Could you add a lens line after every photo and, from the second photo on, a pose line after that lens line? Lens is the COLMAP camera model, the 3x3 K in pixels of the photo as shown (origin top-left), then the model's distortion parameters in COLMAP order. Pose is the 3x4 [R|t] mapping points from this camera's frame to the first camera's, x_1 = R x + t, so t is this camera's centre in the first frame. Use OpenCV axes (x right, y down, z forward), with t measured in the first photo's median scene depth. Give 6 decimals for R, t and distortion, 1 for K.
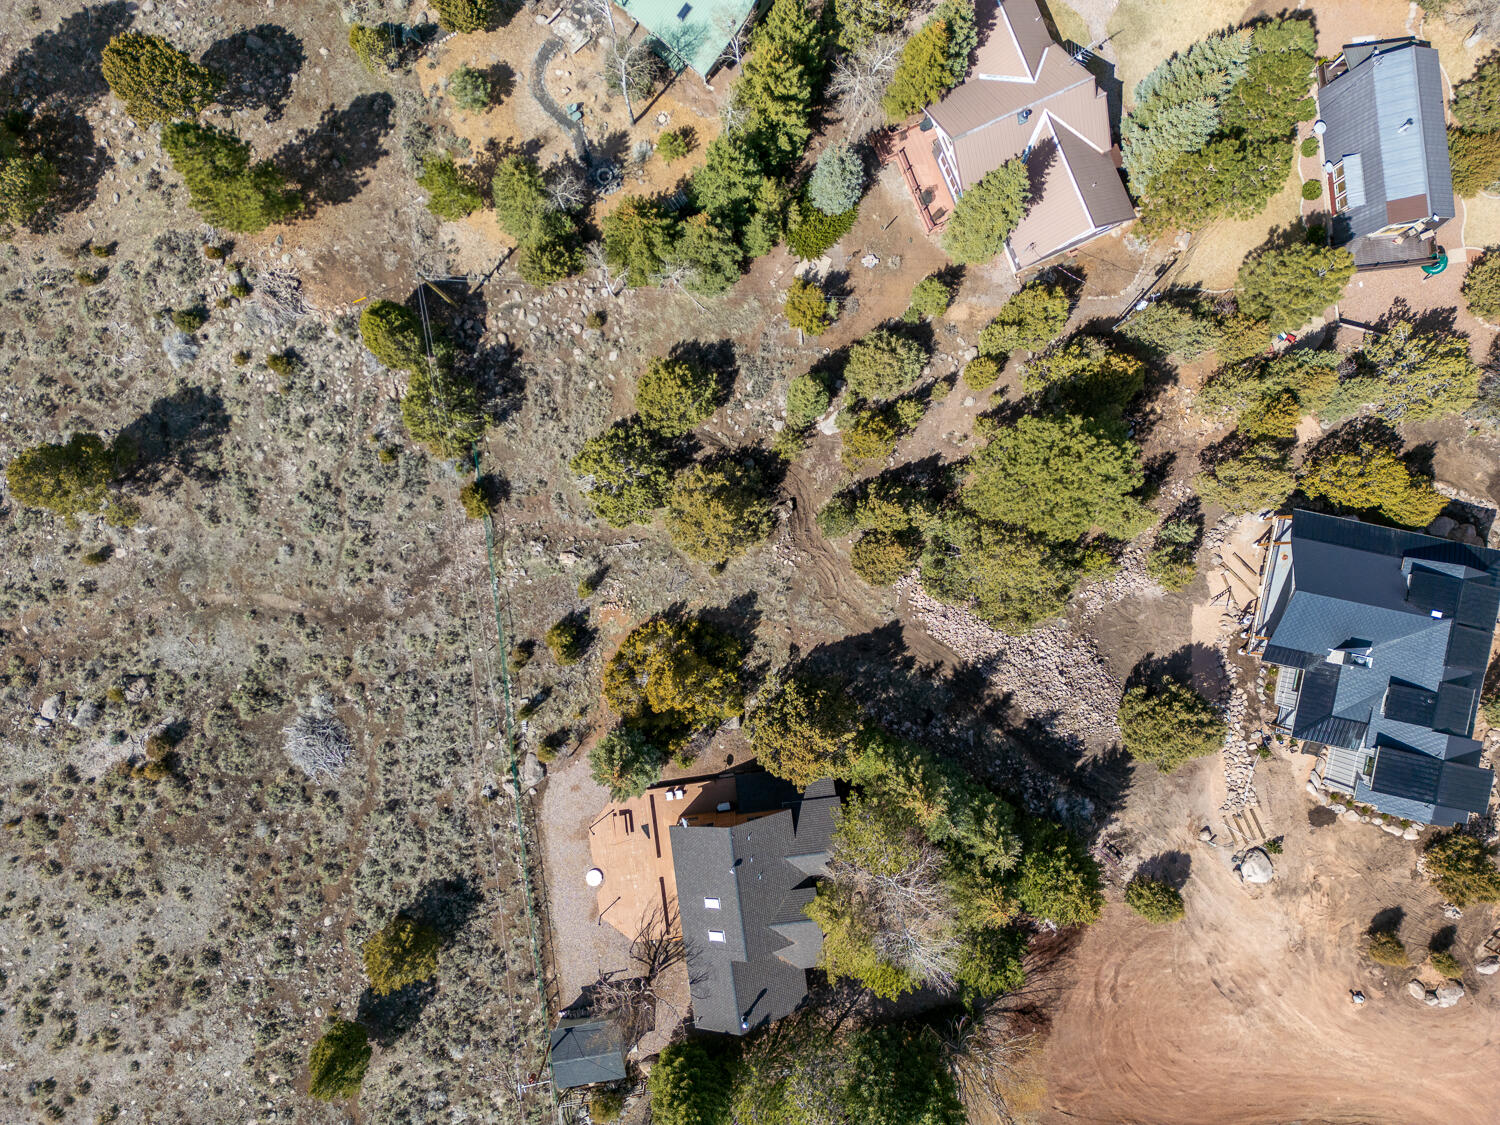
lens RADIAL K [[1040.2, 0, 746.1], [0, 1040.2, 556.3], [0, 0, 1]] dist [0.080874, -0.076318]
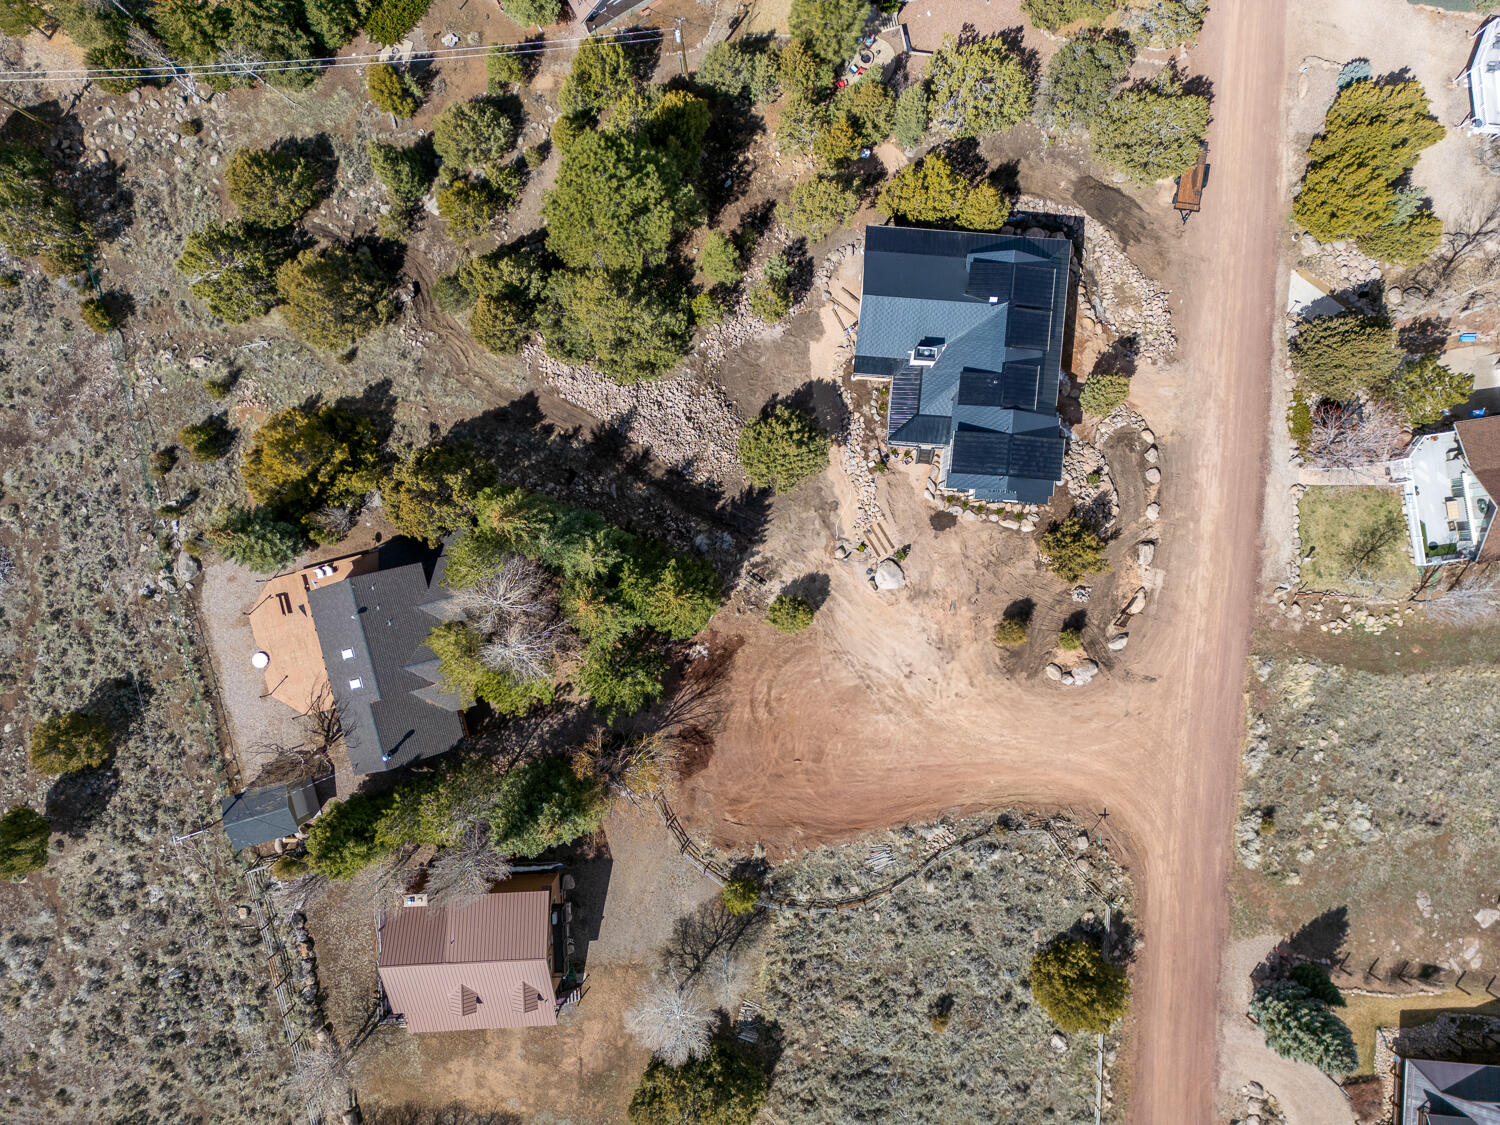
lens RADIAL K [[1040.2, 0, 745.1], [0, 1040.2, 559.0], [0, 0, 1]] dist [0.080874, -0.076318]
pose [[0.992495, -0.122222, -0.003848, 0.352479], [0.122256, 0.992443, 0.010542, 0.253788], [0.002531, -0.010933, 0.999937, -0.051720]]
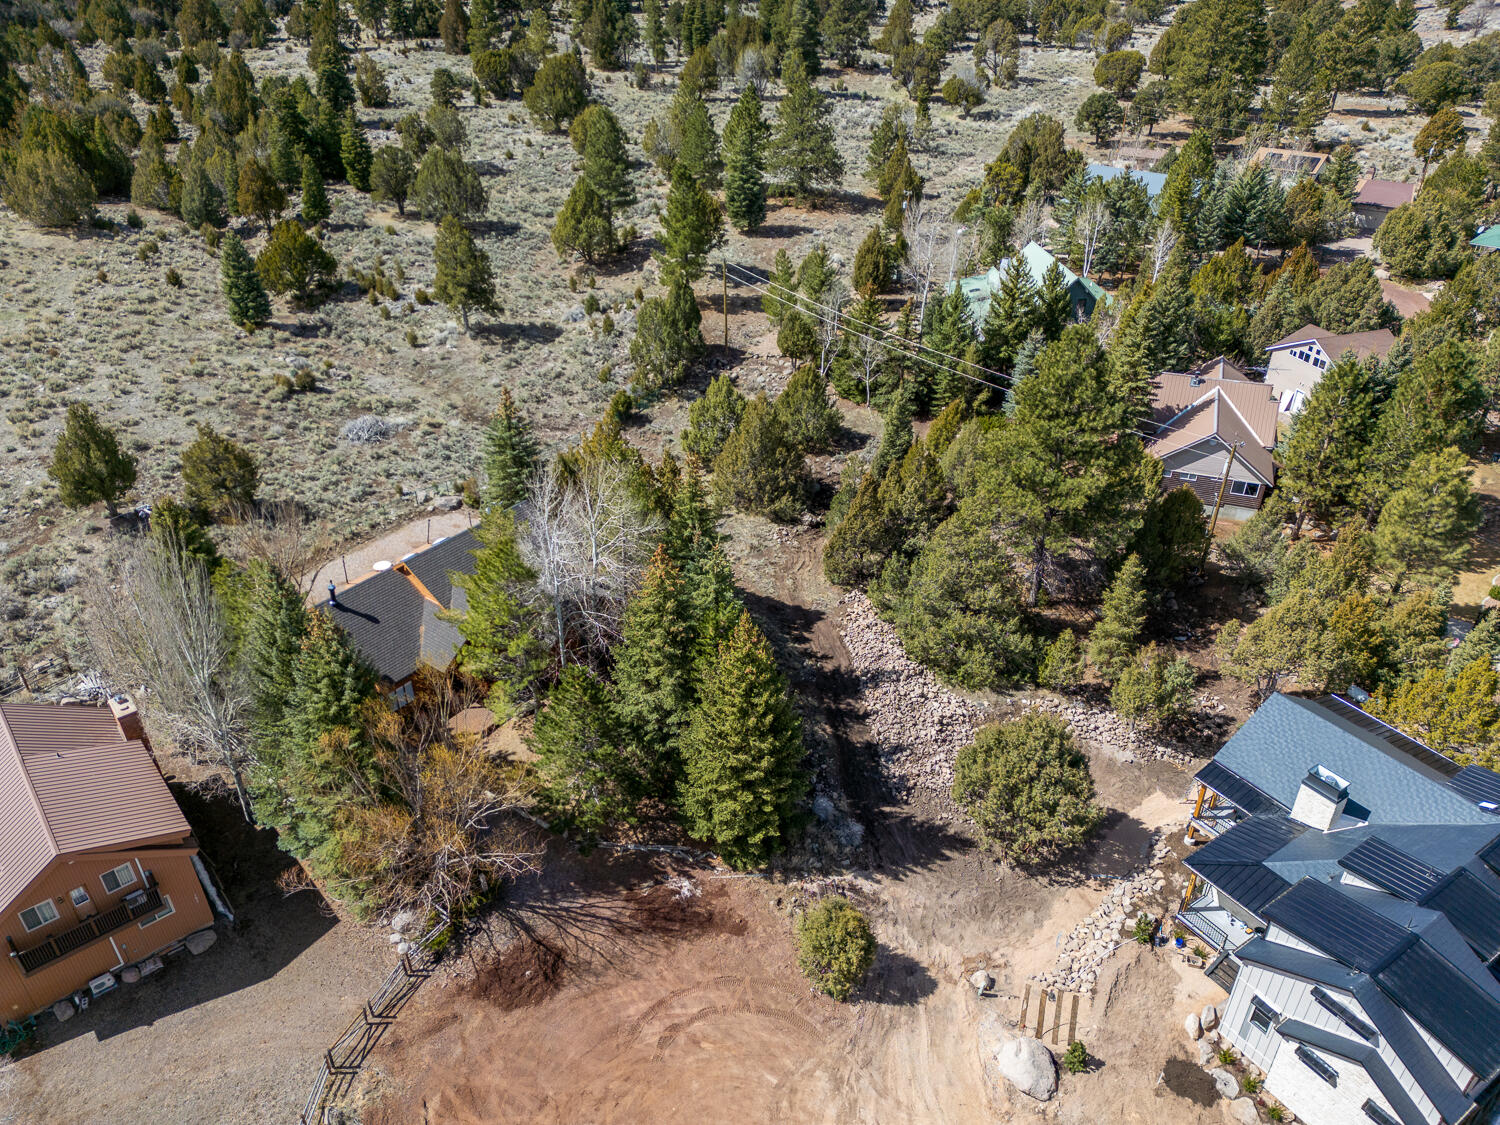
lens RADIAL K [[1040.2, 0, 746.2], [0, 1040.2, 564.3], [0, 0, 1]] dist [0.080874, -0.076318]
pose [[0.710926, 0.370186, -0.597952, 0.619280], [-0.703224, 0.383589, -0.598611, 0.626556], [0.007771, 0.846062, 0.533027, 0.517900]]
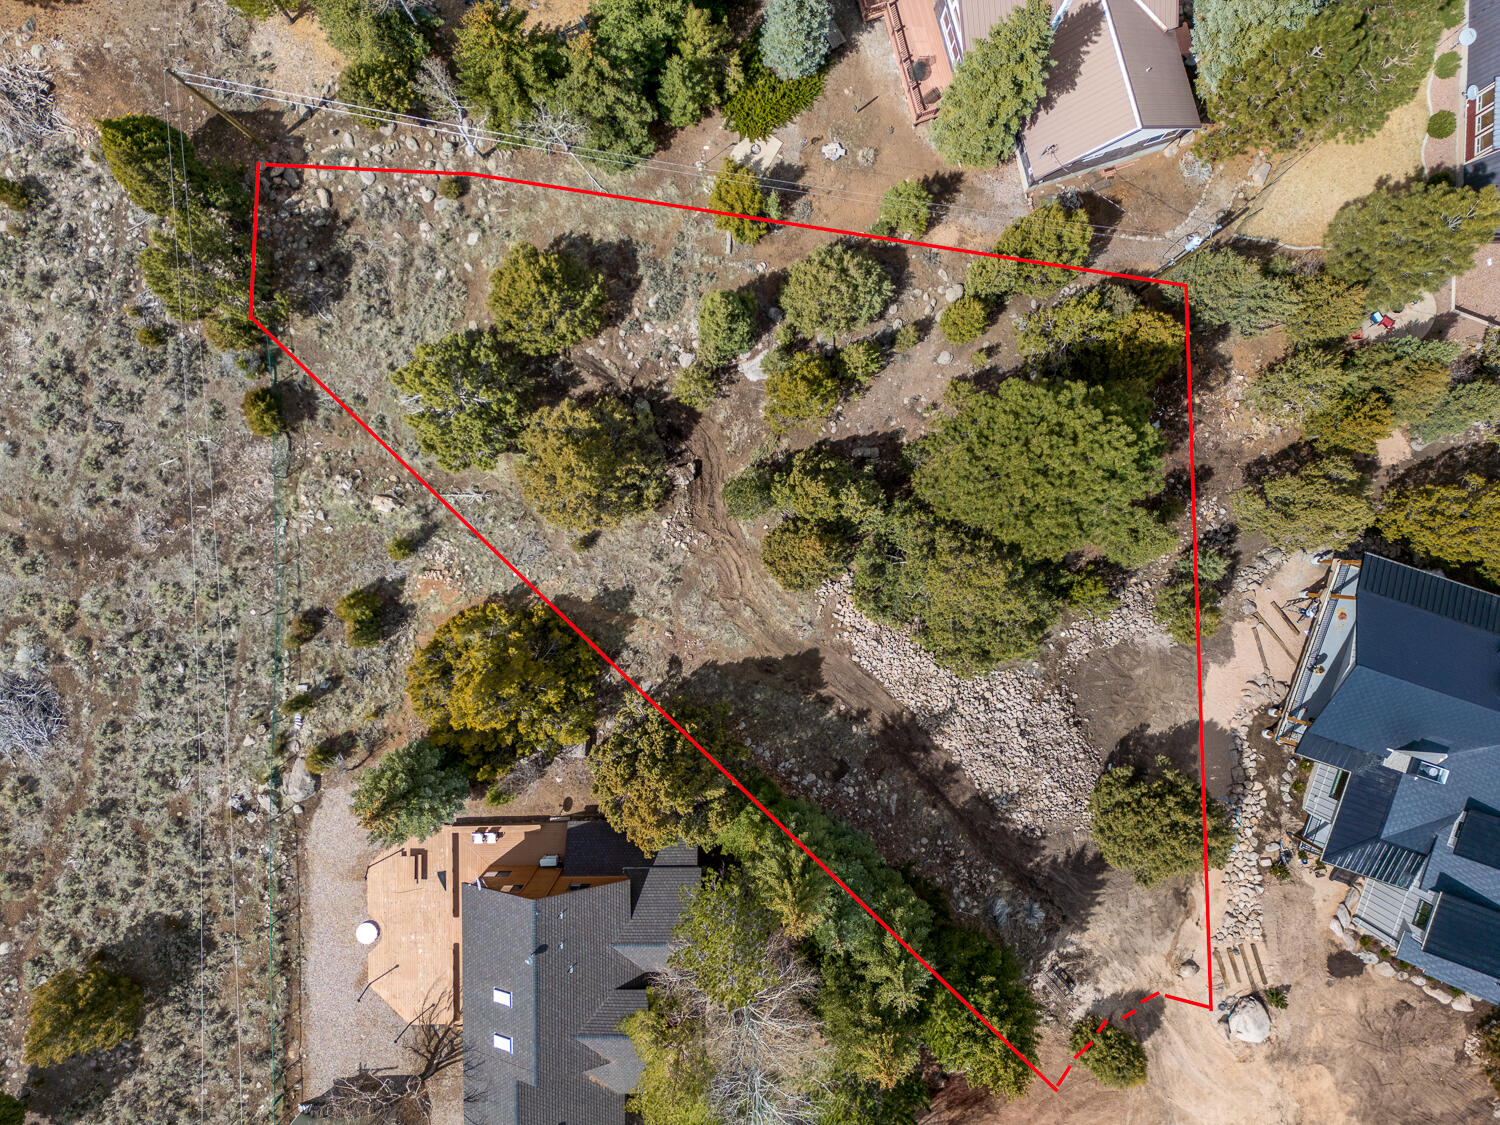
lens RADIAL K [[1040.2, 0, 746.7], [0, 1040.2, 558.6], [0, 0, 1]] dist [0.080874, -0.076318]
pose [[0.993053, 0.117249, -0.009965, 0.099608], [-0.117025, 0.992914, 0.020686, -0.005705], [0.012320, -0.019377, 0.999736, 0.256964]]
